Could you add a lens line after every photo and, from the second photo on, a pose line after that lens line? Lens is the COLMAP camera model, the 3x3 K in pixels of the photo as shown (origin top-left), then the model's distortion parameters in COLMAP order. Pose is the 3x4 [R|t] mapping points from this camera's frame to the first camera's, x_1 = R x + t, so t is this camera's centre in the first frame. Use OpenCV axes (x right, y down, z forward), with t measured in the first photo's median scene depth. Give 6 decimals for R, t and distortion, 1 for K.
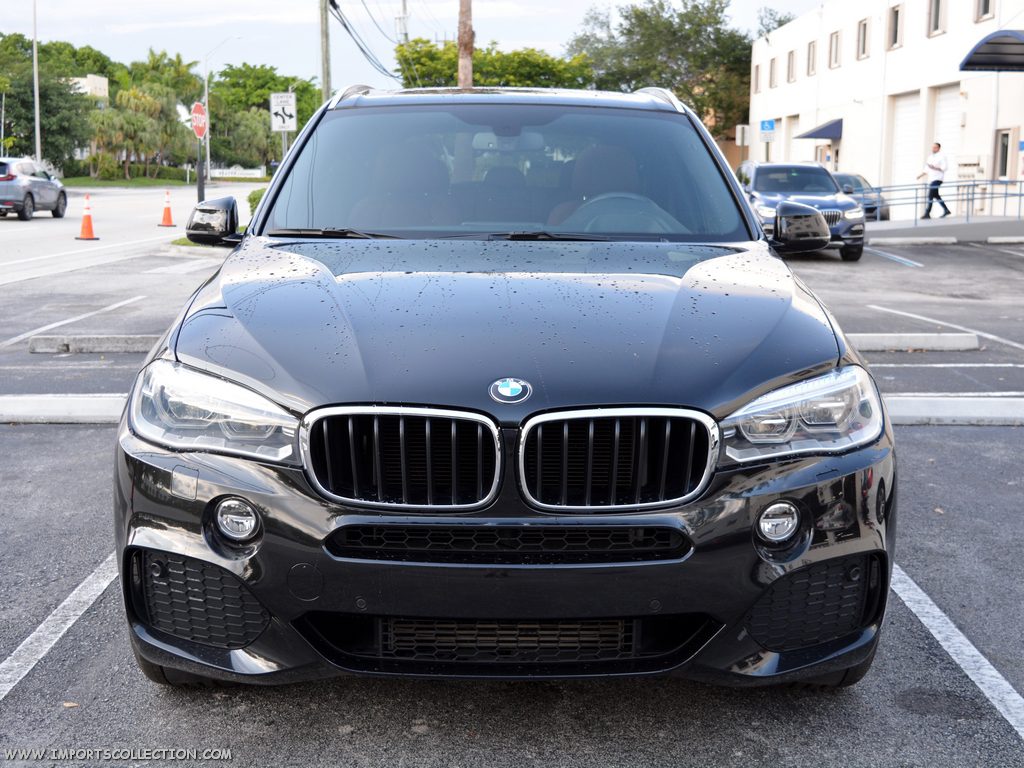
lens RADIAL K [[1346.8, 0, 541.3], [0, 1346.8, 382.8], [0, 0, 1]] dist [-0.061285, 0.019731]
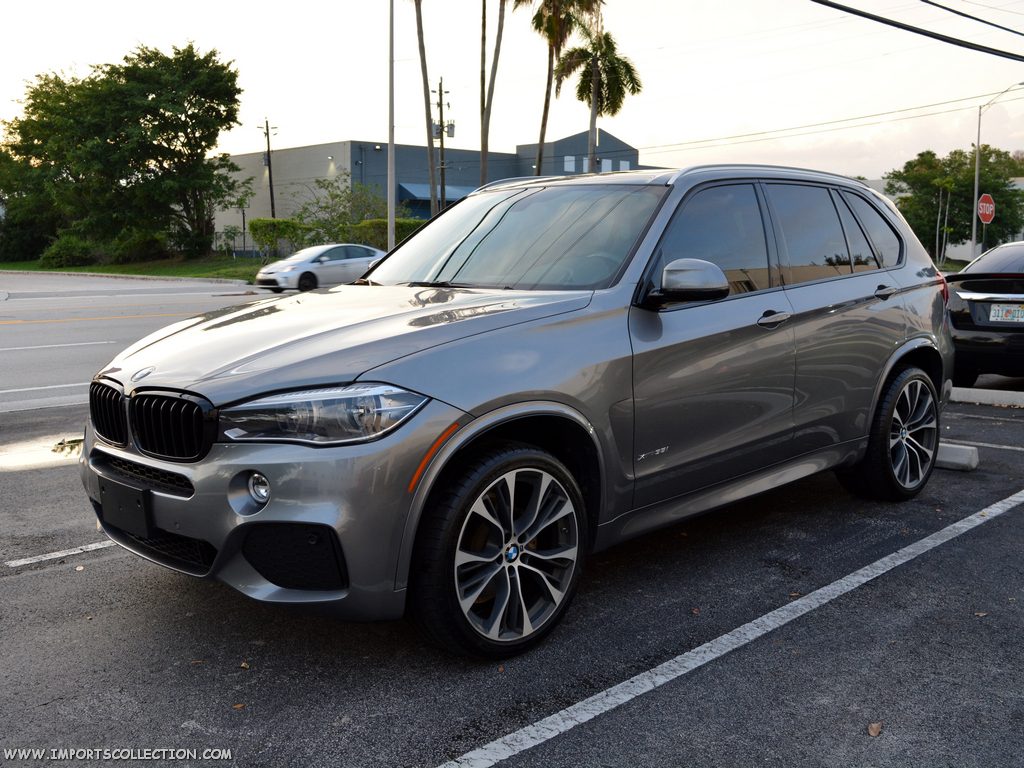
lens RADIAL K [[1076.1, 0, 532.6], [0, 1076.1, 382.0], [0, 0, 1]] dist [-0.065149, -0.007457]
pose [[0.701311, 0.076571, -0.708731, 0.235583], [-0.103210, 0.994645, 0.005332, -0.005815], [0.705345, 0.069409, 0.705458, 0.076848]]
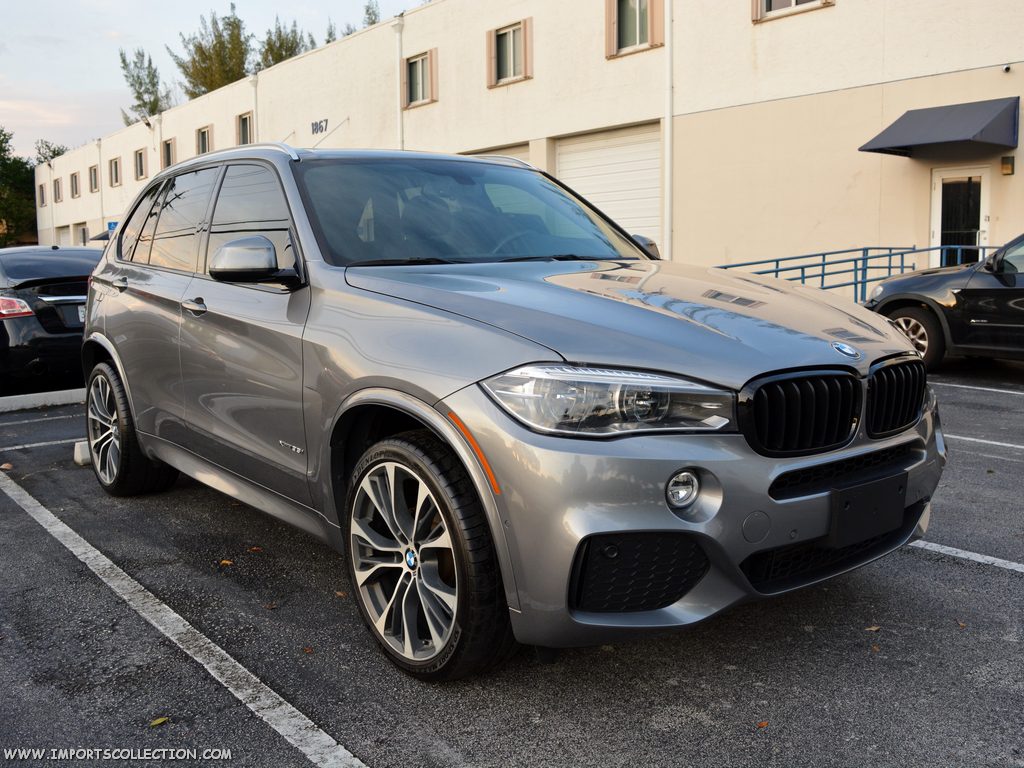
lens RADIAL K [[974.5, 0, 529.4], [0, 974.5, 379.7], [0, 0, 1]] dist [-0.083219, 0.008757]
pose [[0.788885, -0.096605, 0.606901, -0.171279], [0.119987, 0.992773, 0.002062, 0.000988], [-0.602714, 0.071194, 0.794775, 0.076722]]
